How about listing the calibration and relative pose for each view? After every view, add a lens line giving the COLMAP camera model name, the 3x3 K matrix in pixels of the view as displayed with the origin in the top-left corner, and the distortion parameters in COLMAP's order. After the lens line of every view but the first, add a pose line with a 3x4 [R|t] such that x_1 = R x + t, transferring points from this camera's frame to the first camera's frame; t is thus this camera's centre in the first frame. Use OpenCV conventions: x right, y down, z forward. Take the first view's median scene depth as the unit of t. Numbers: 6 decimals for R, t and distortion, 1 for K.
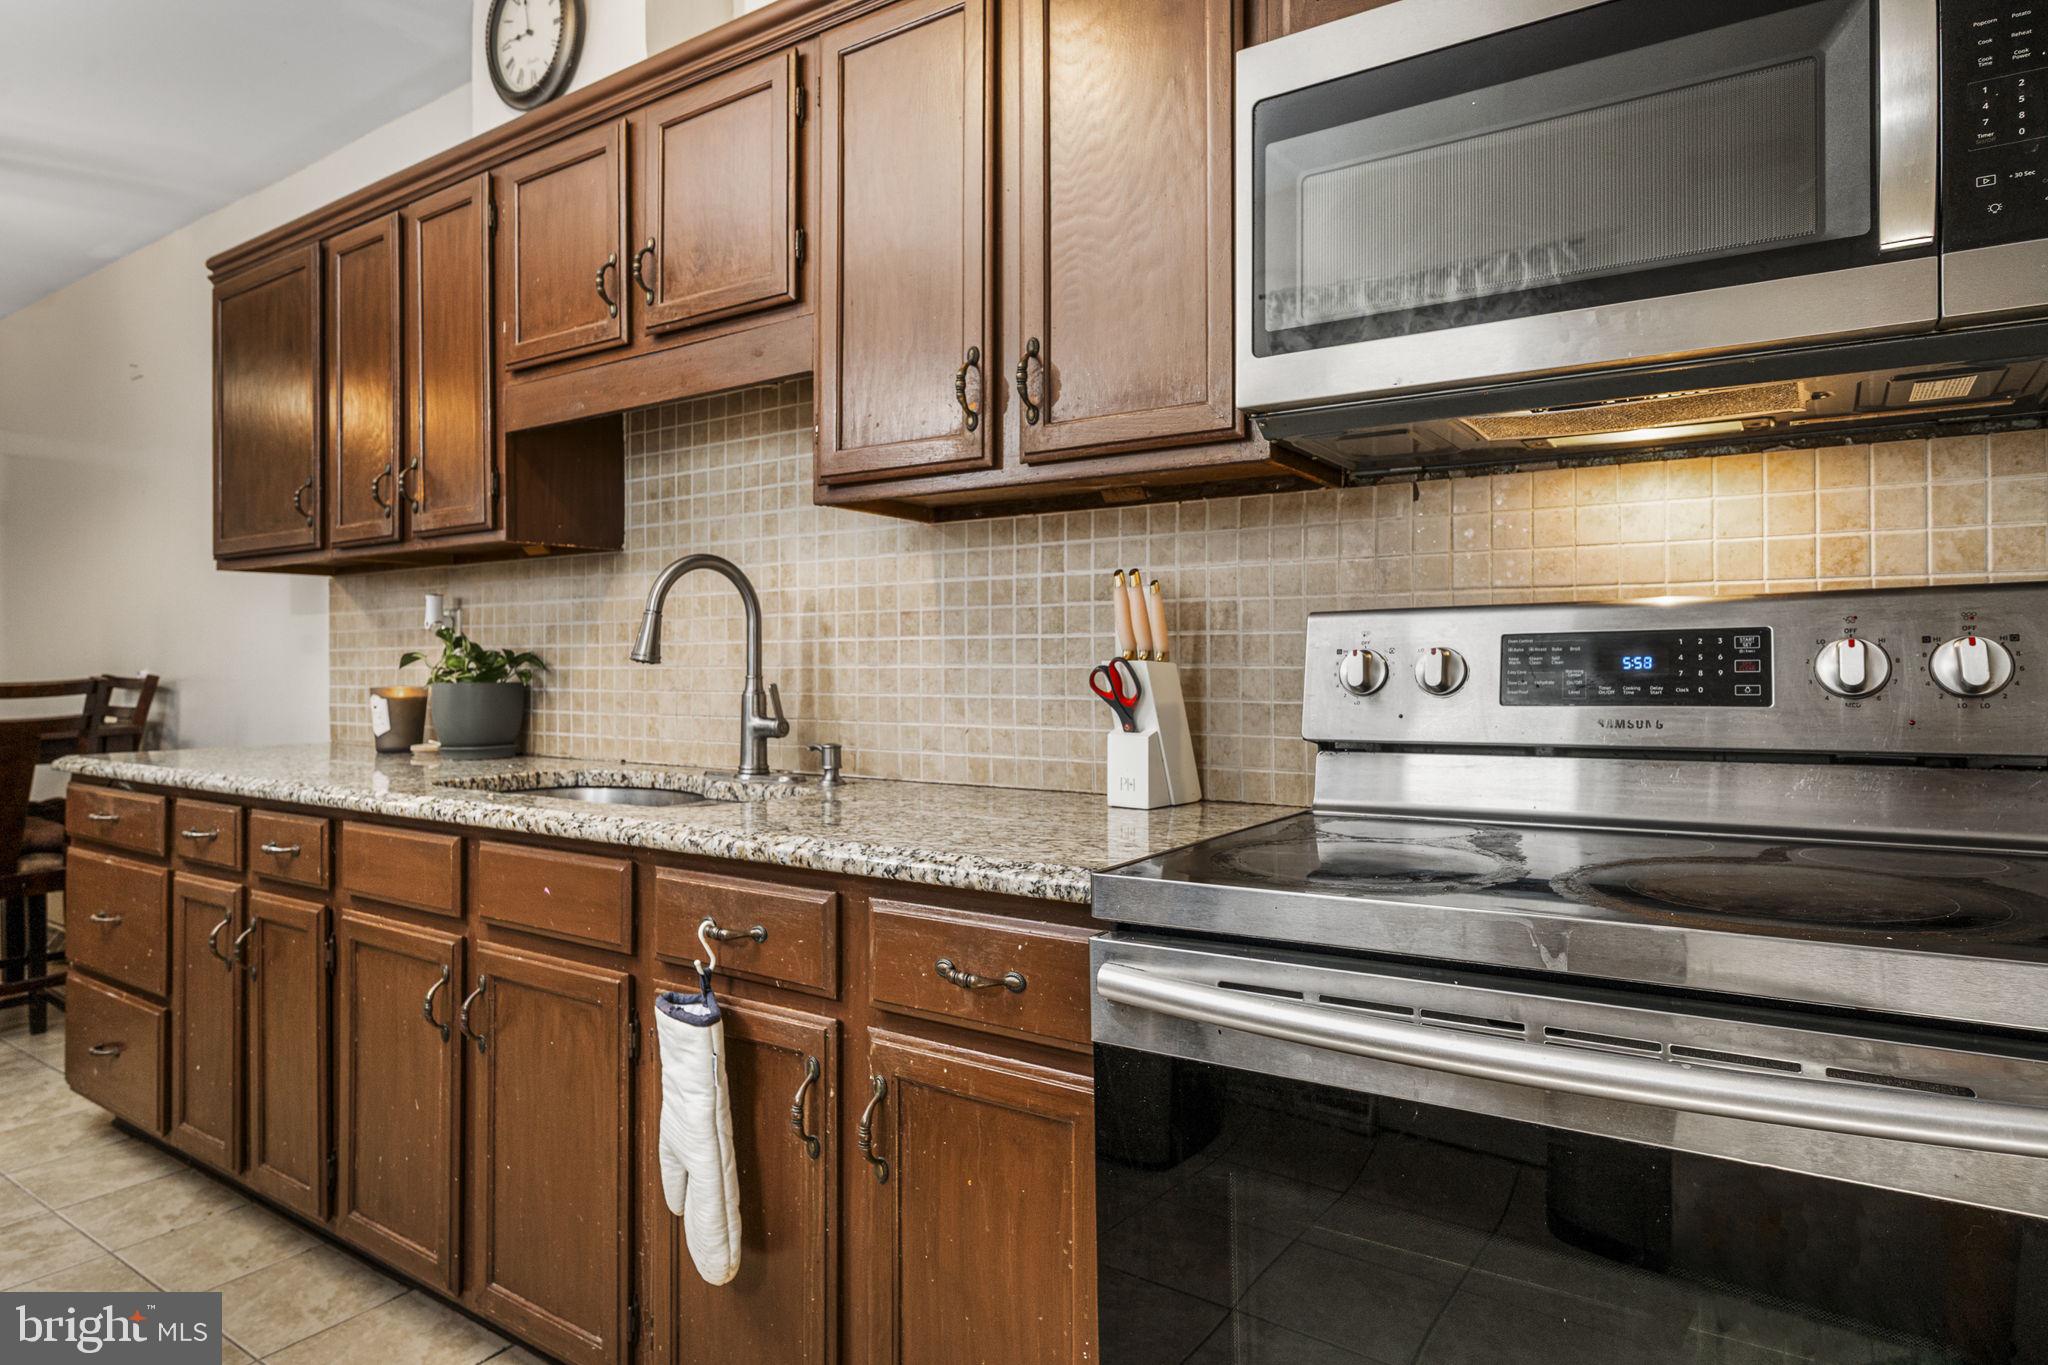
lens RADIAL K [[1174.8, 0, 1041.7], [0, 1174.8, 647.6], [0, 0, 1]] dist [-0.018240, -0.001724]
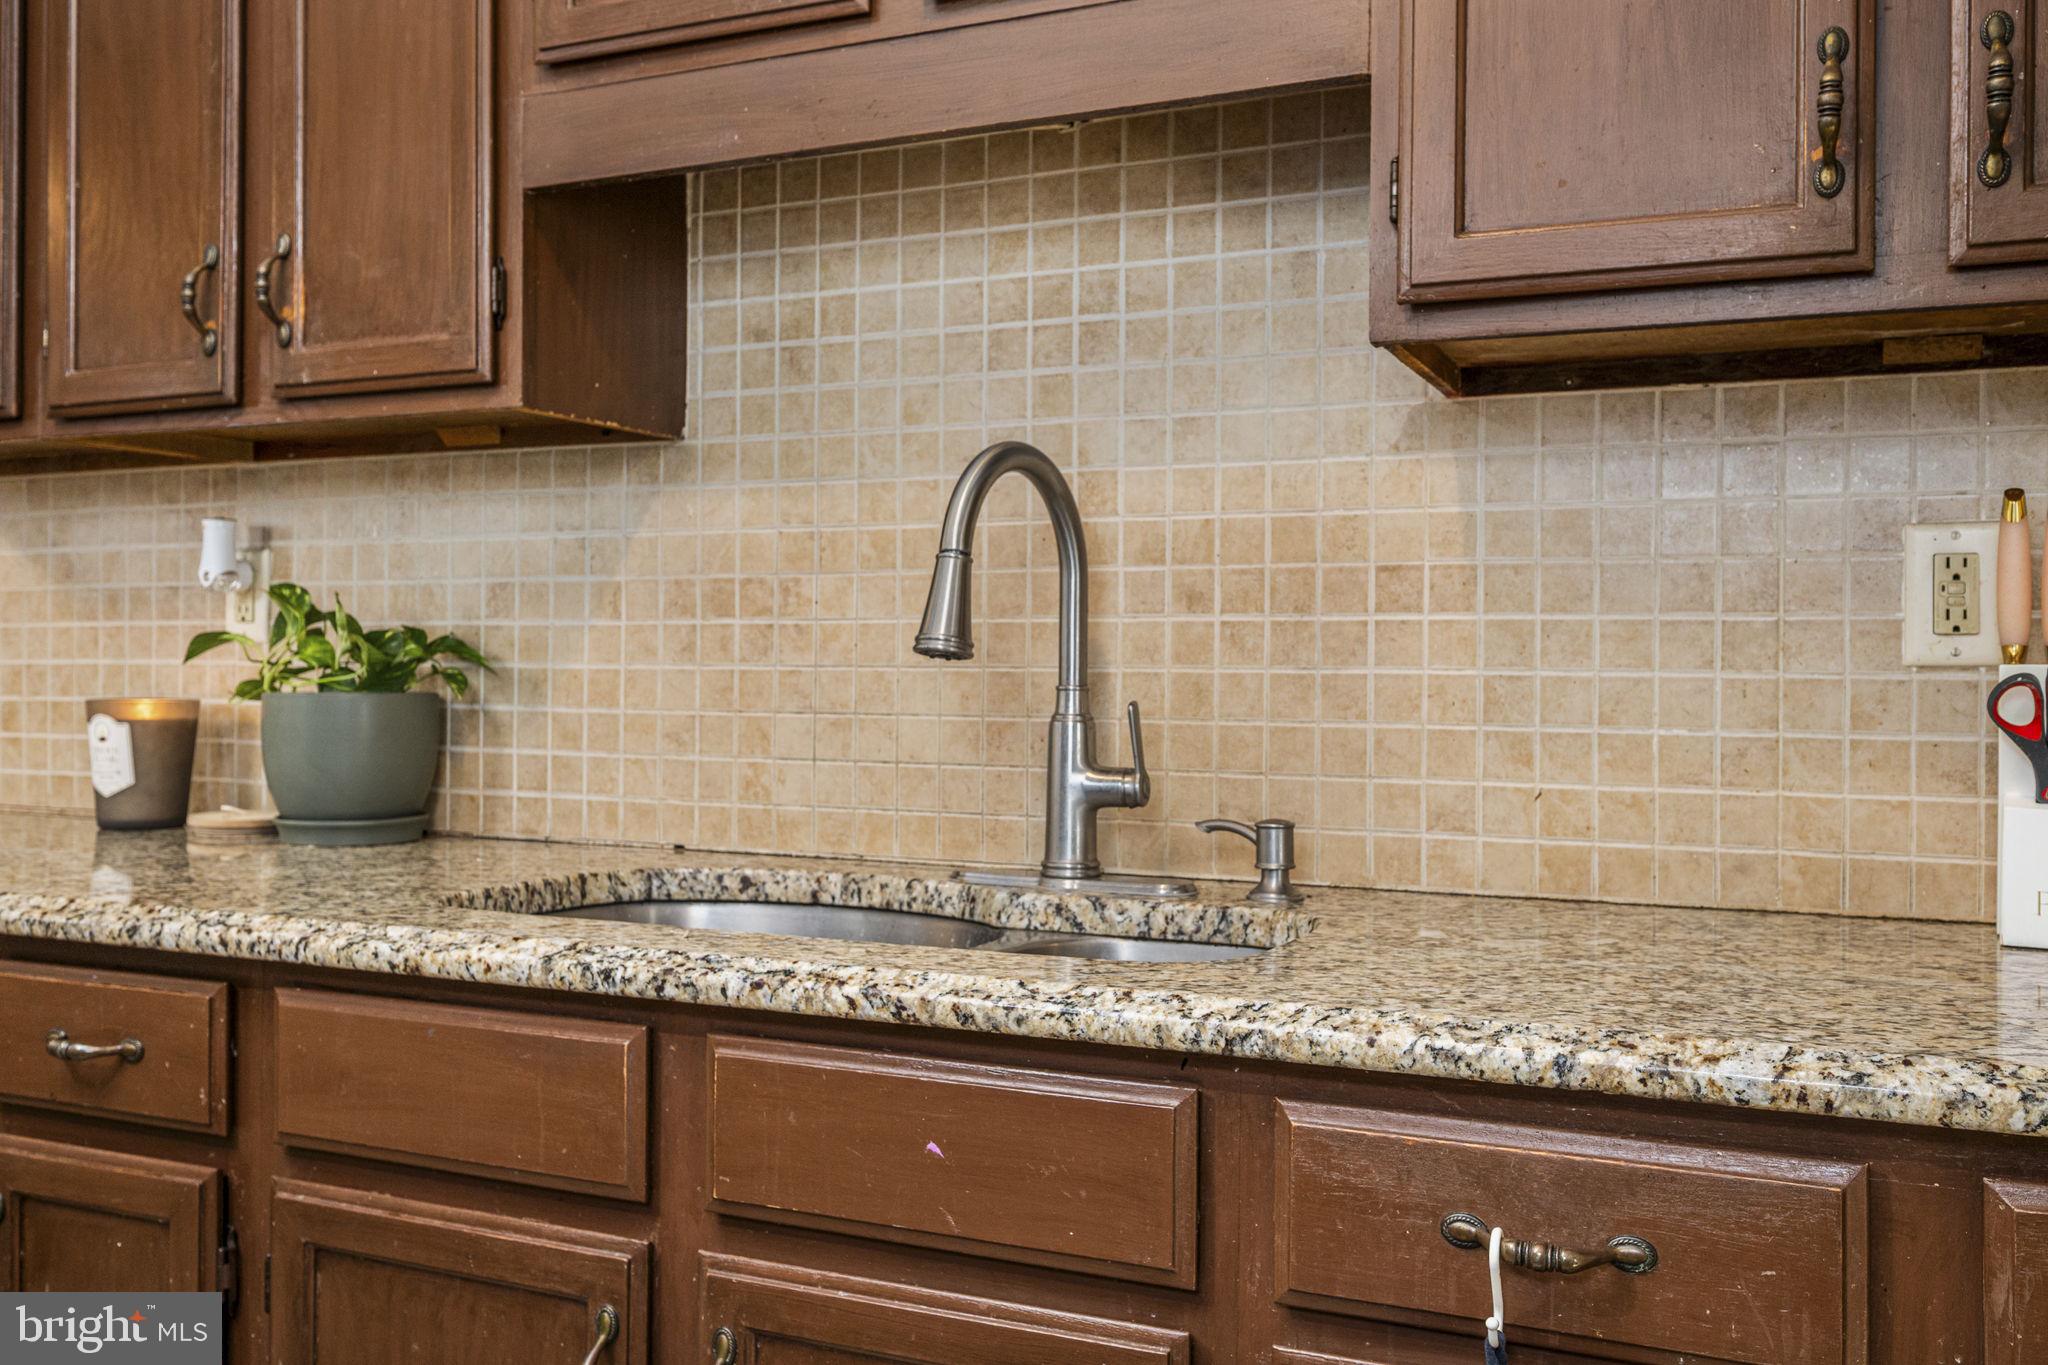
lens RADIAL K [[1779.2, 0, 1021.9], [0, 1779.2, 664.0], [0, 0, 1]] dist [-0.008287, 0.004983]
pose [[0.987717, 0.012705, 0.155734, -0.376351], [-0.014309, 0.999855, 0.009181, 0.007531], [-0.155595, -0.011296, 0.987756, 0.229116]]
